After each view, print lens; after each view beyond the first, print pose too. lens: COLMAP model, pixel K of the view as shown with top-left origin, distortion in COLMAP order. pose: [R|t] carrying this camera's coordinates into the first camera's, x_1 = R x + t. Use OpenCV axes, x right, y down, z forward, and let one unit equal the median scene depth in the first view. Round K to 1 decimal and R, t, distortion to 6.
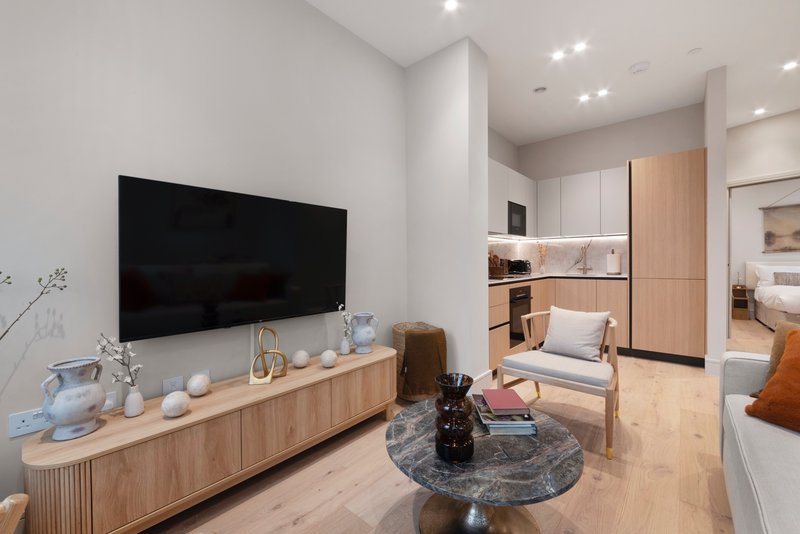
lens RADIAL K [[321.9, 0, 411.7], [0, 321.9, 260.0], [0, 0, 1]] dist [-0.006853, 0.000325]
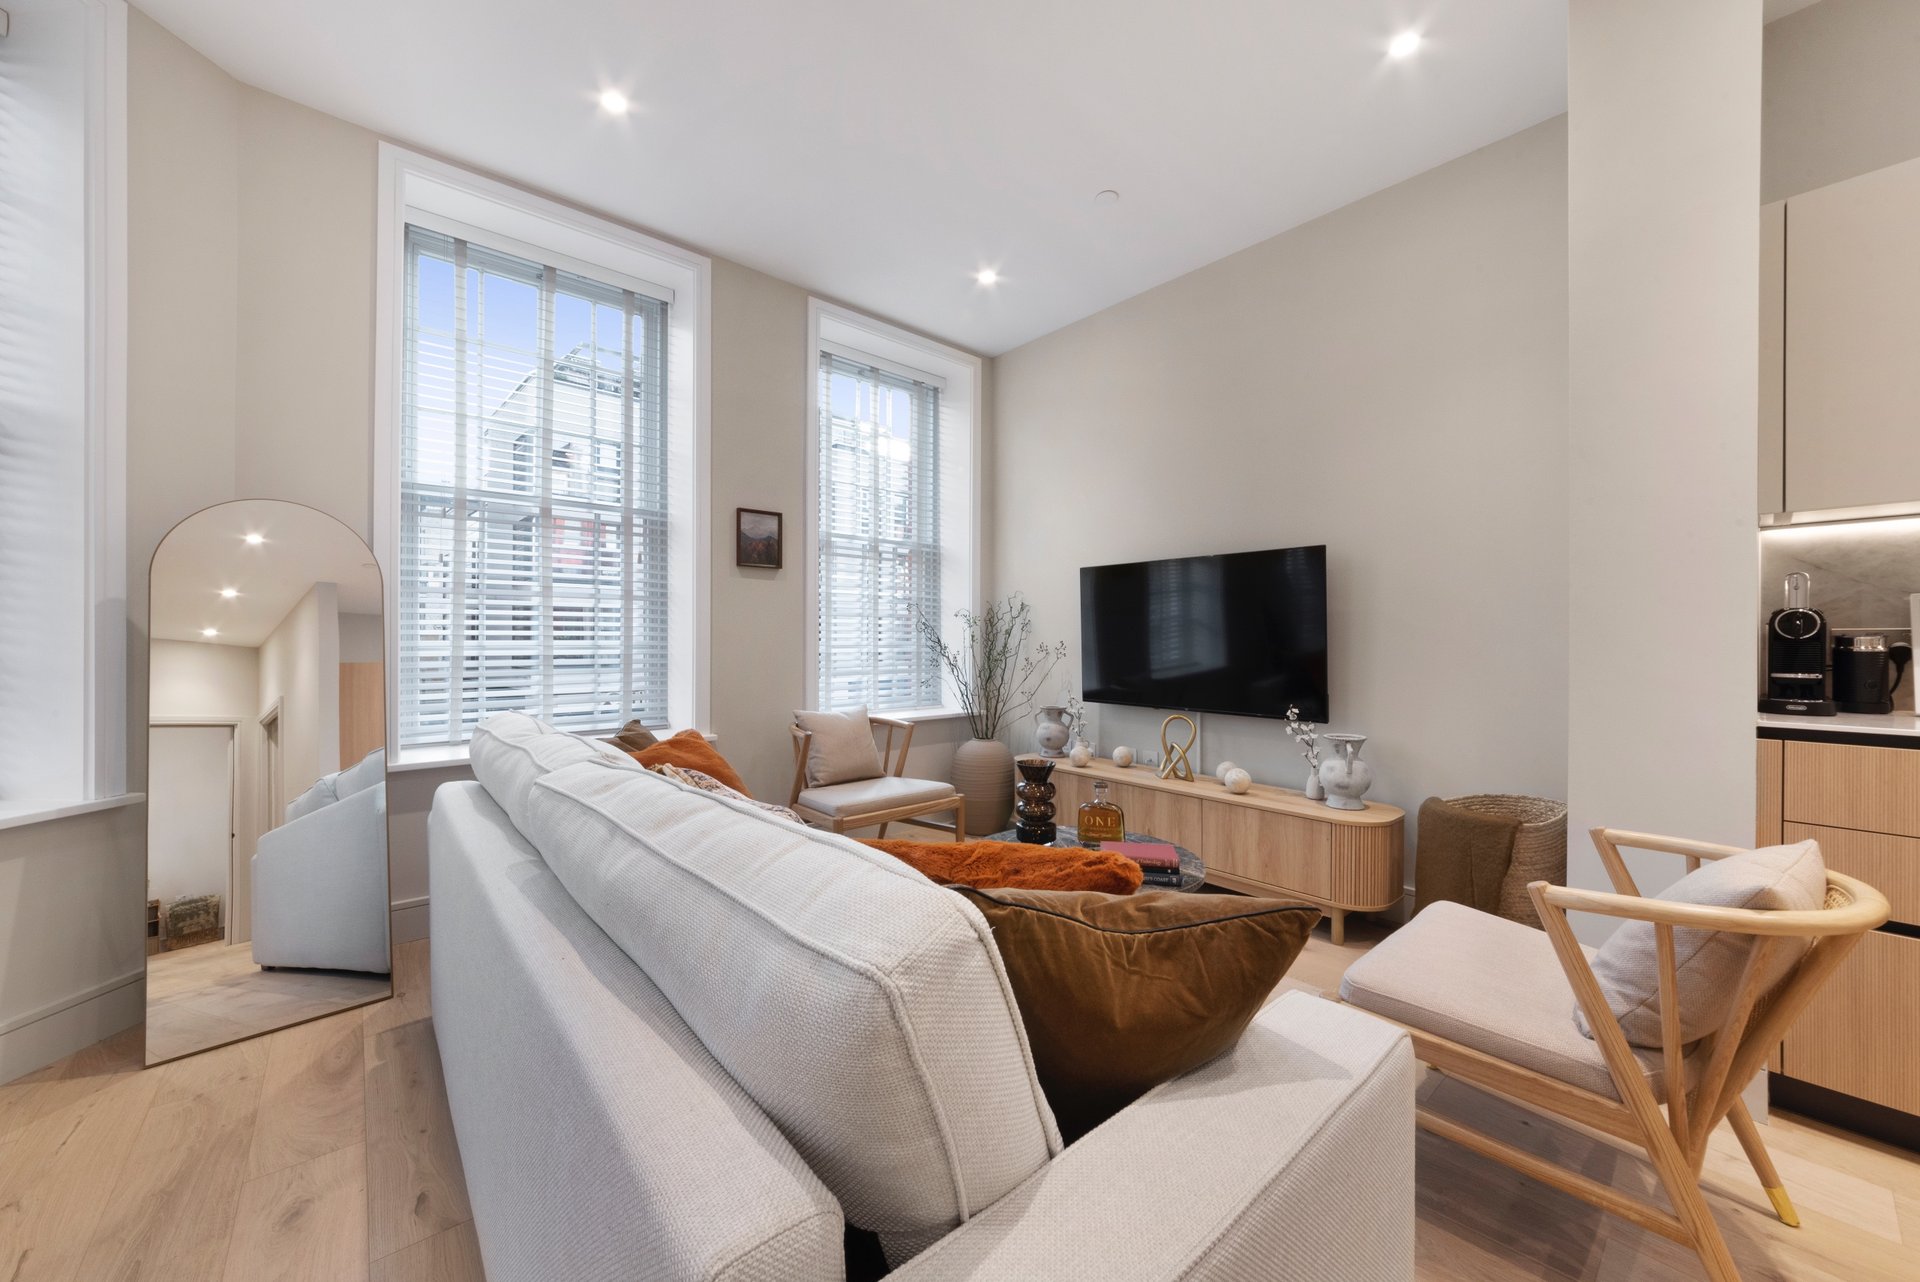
lens RADIAL K [[704.2, 0, 949.8], [0, 704.2, 636.5], [0, 0, 1]] dist [-0.008114, 0.001680]
pose [[-0.154914, 0.007158, -0.987902, 1.099896], [0.007987, 0.999950, 0.005992, -0.006764], [0.987896, -0.006963, -0.154963, 0.547121]]
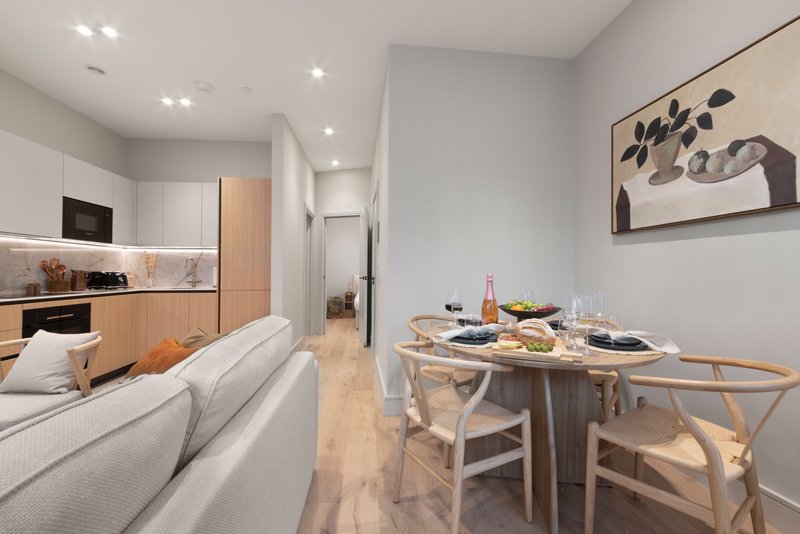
lens RADIAL K [[321.9, 0, 386.1], [0, 321.9, 266.1], [0, 0, 1]] dist [-0.006853, 0.000325]
pose [[0.717836, 0.027219, 0.695680, 0.548489], [-0.014557, 0.999604, -0.024091, -0.009621], [-0.696060, 0.007166, 0.717948, -0.187612]]
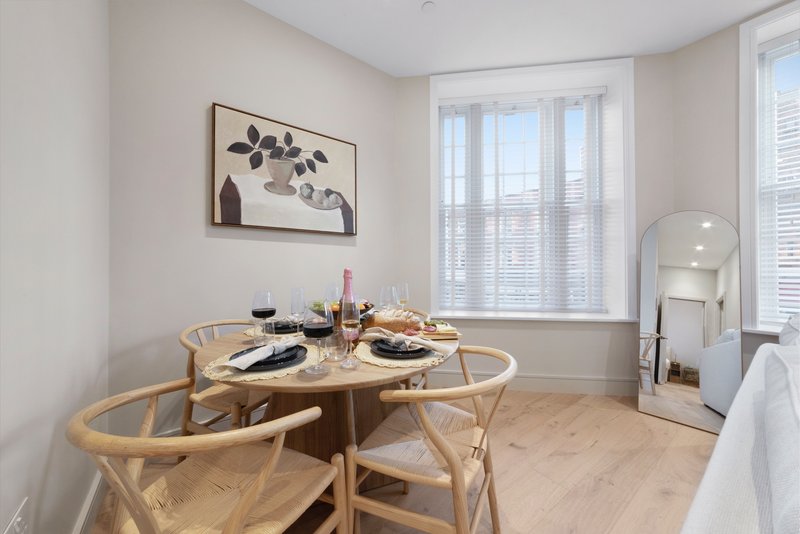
lens RADIAL K [[283.2, 0, 397.3], [0, 283.2, 272.2], [0, 0, 1]] dist [-0.010030, 0.000186]
pose [[-0.969508, 0.016116, 0.244529, 1.030474], [0.017180, 0.999850, 0.002221, -0.006744], [-0.244456, 0.006354, -0.969640, 0.615235]]
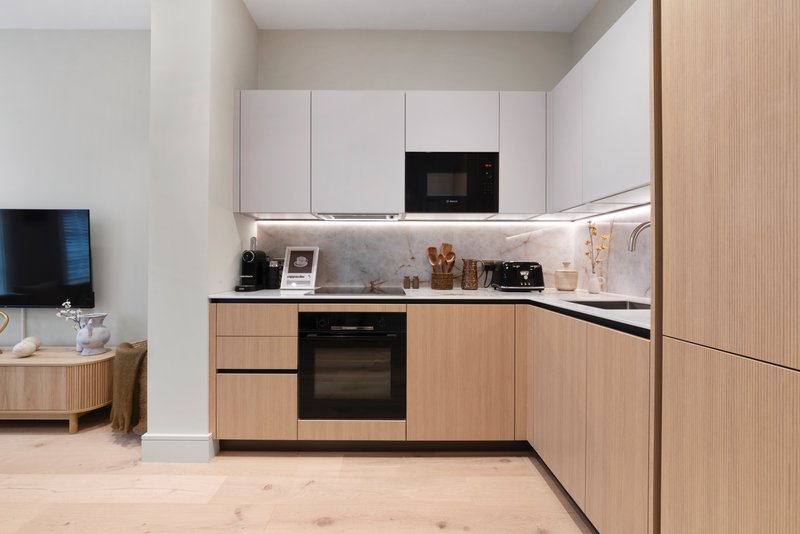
lens RADIAL K [[321.9, 0, 391.9], [0, 321.9, 260.1], [0, 0, 1]] dist [-0.006853, 0.000325]
pose [[0.655368, 0.008778, -0.755259, 1.171096], [-0.006475, 0.999961, 0.006003, -0.006843], [0.755282, 0.000956, 0.655399, 1.058054]]
